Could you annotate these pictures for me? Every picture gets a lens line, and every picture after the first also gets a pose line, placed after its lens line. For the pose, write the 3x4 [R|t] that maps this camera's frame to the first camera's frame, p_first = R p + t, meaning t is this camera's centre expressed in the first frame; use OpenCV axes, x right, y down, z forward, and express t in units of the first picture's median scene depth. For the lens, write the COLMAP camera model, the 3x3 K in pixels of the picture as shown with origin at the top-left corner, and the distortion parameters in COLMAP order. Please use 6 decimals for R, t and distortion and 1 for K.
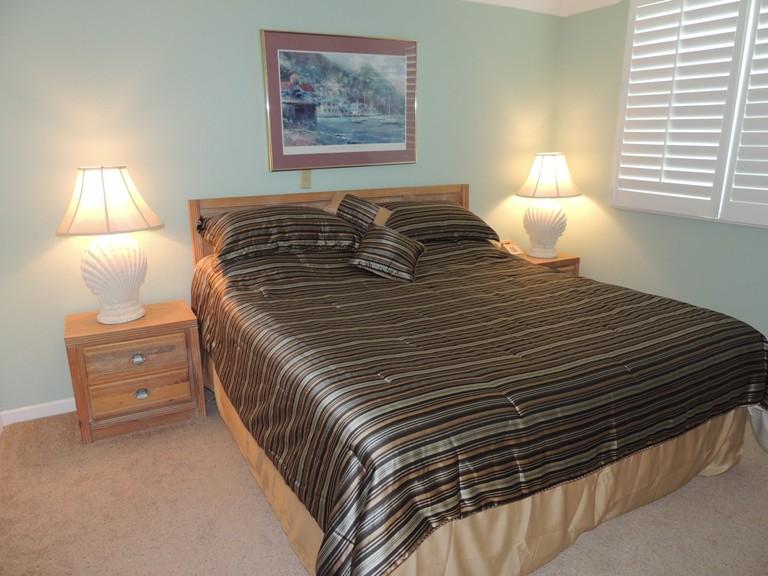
lens RADIAL K [[554.3, 0, 385.4], [0, 554.3, 288.3], [0, 0, 1]] dist [-0.003590, -0.001810]
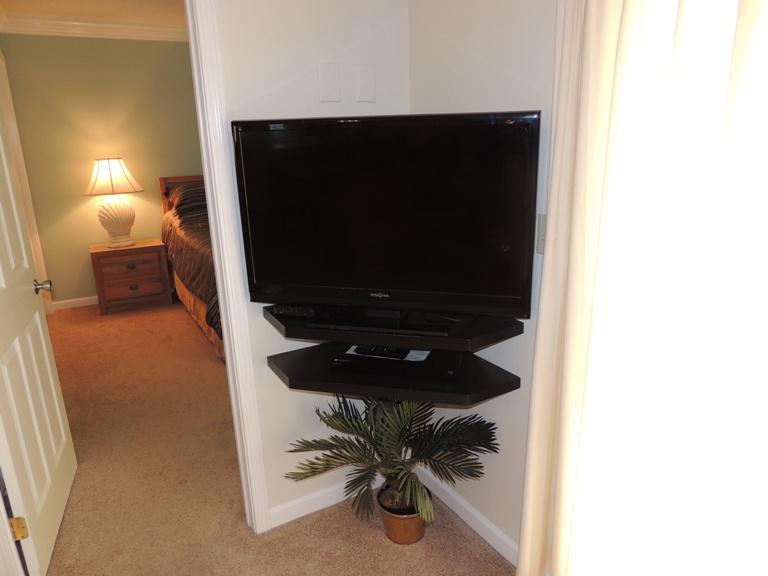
lens RADIAL K [[554.3, 0, 385.4], [0, 554.3, 288.3], [0, 0, 1]] dist [-0.003590, -0.001810]
pose [[0.999732, -0.022825, -0.003747, 0.361936], [0.022862, 0.999686, 0.010239, 0.191238], [0.003512, -0.010322, 0.999941, -0.750592]]
